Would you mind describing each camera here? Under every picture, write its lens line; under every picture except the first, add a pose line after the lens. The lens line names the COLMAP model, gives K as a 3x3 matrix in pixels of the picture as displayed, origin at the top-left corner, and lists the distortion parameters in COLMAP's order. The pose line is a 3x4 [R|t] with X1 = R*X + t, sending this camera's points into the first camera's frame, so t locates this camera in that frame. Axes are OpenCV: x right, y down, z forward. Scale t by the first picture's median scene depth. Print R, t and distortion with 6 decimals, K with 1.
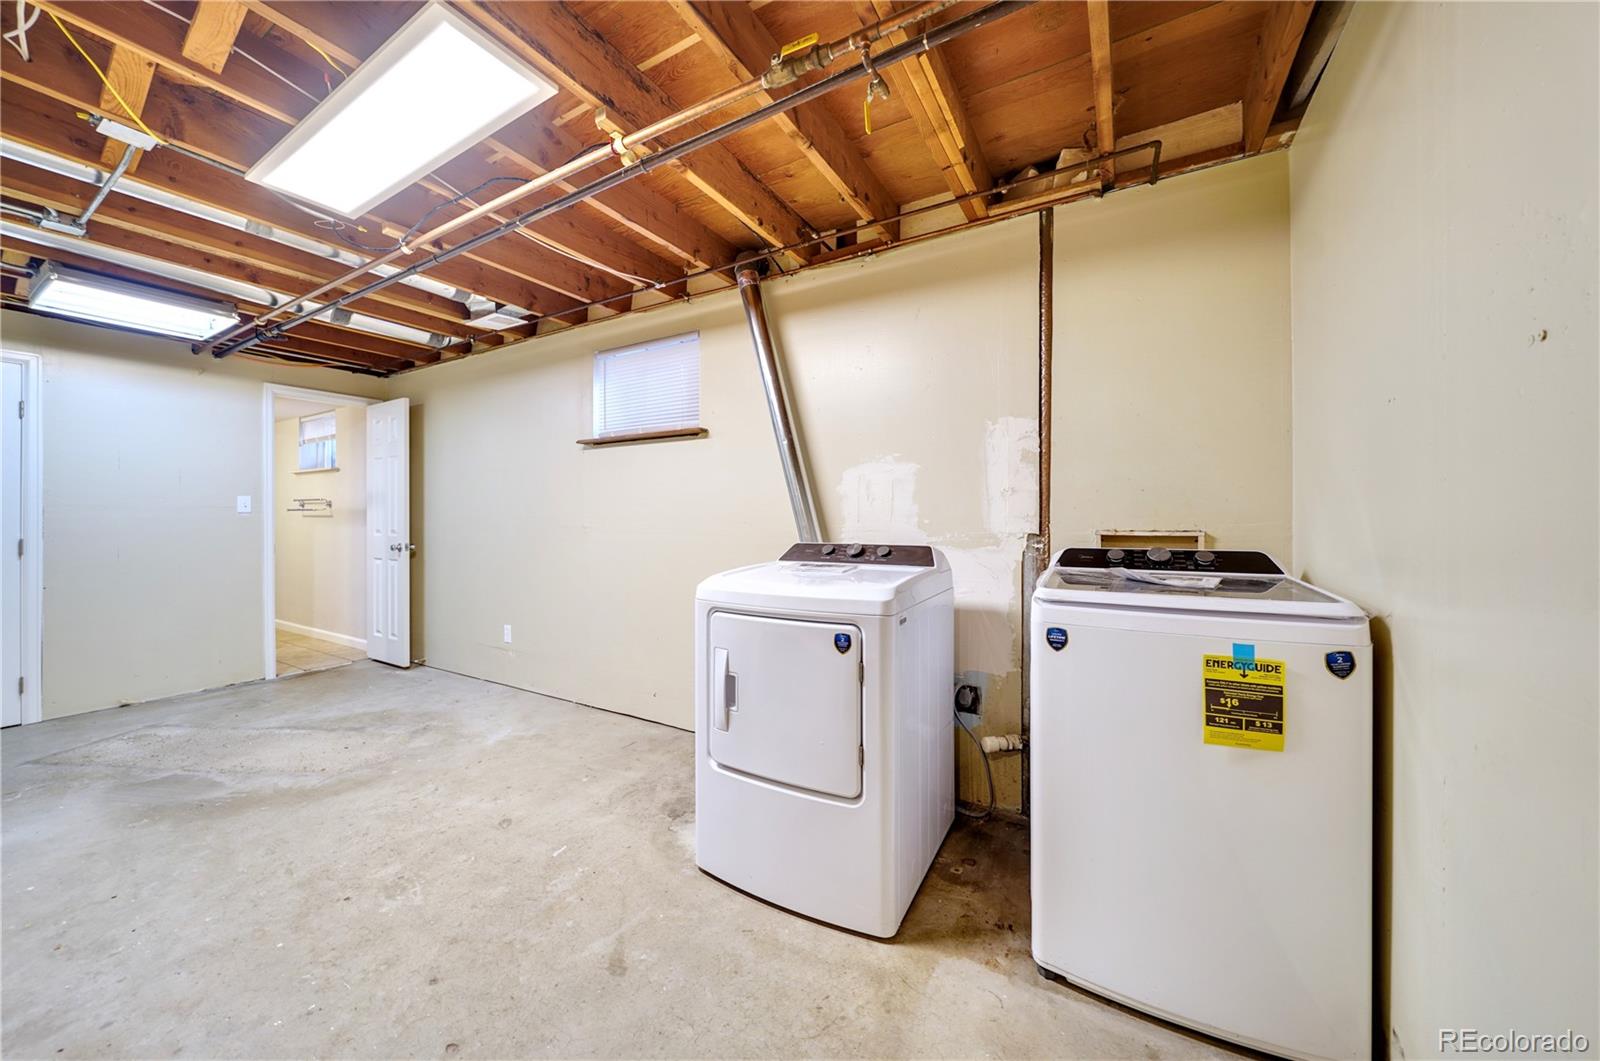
lens RADIAL K [[548.2, 0, 809.9], [0, 548.2, 518.0], [0, 0, 1]] dist [-0.001199, -0.000628]
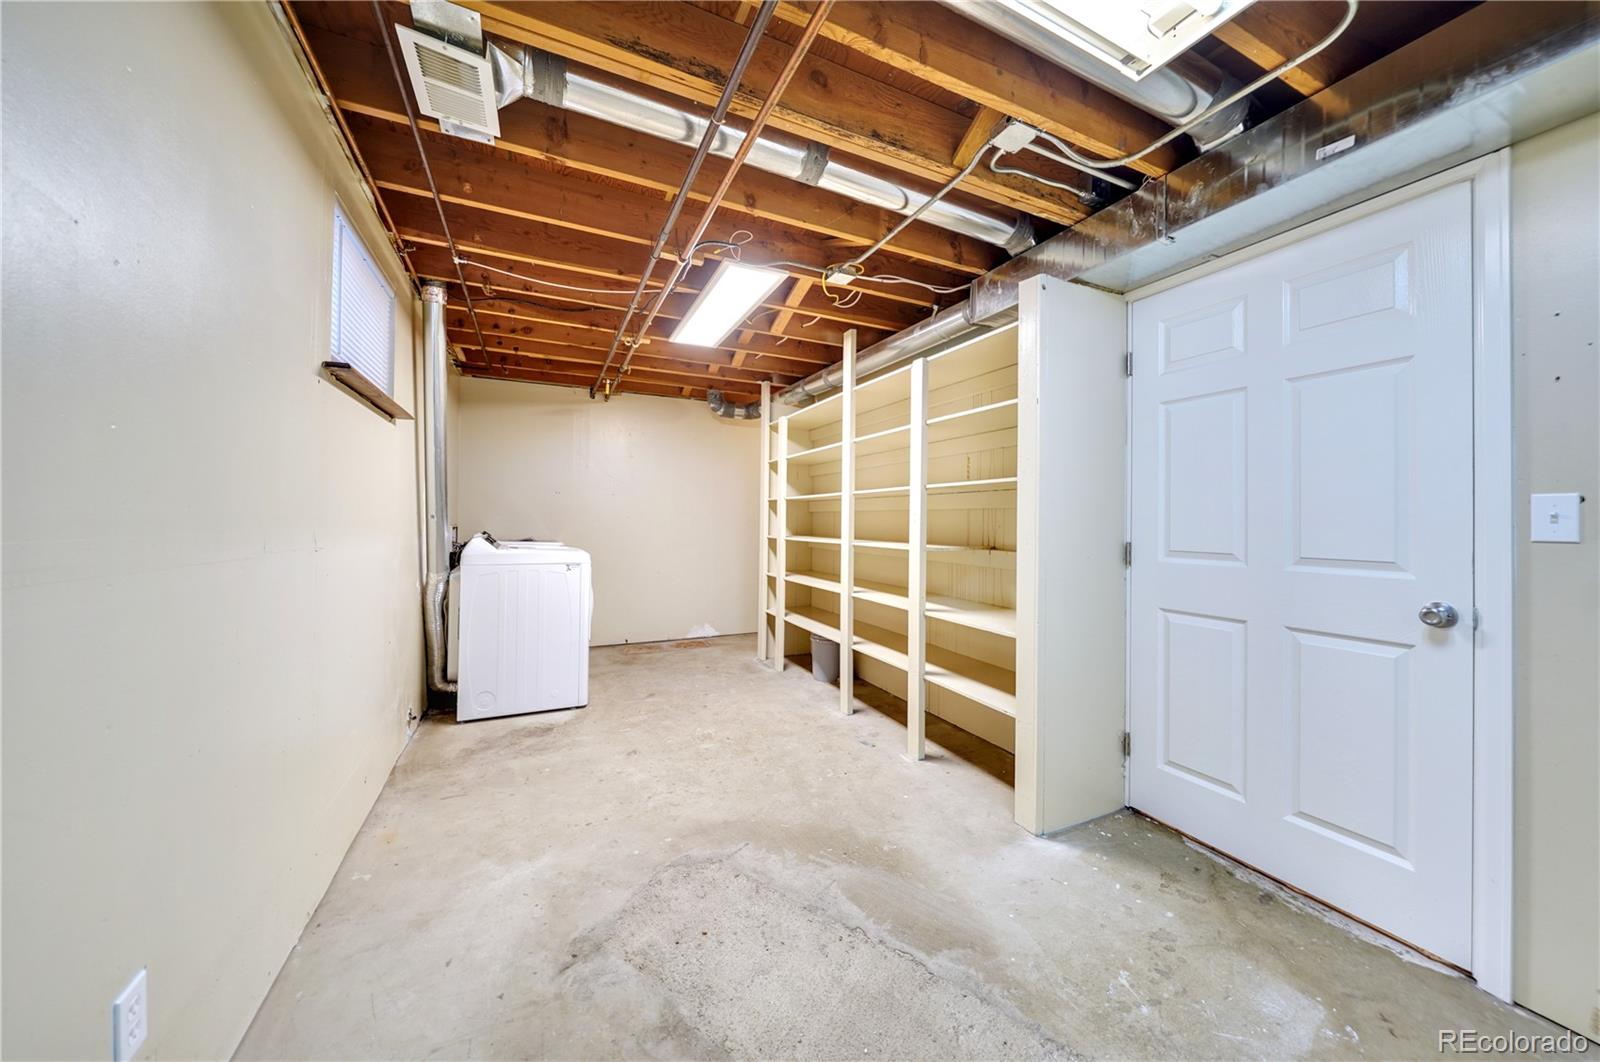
lens RADIAL K [[548.2, 0, 809.9], [0, 548.2, 518.5], [0, 0, 1]] dist [-0.001199, -0.000628]
pose [[-0.824375, 0.000026, 0.566044, -1.529713], [-0.000101, 1.000000, -0.000193, 0.004129], [-0.566044, -0.000216, -0.824375, 1.711758]]
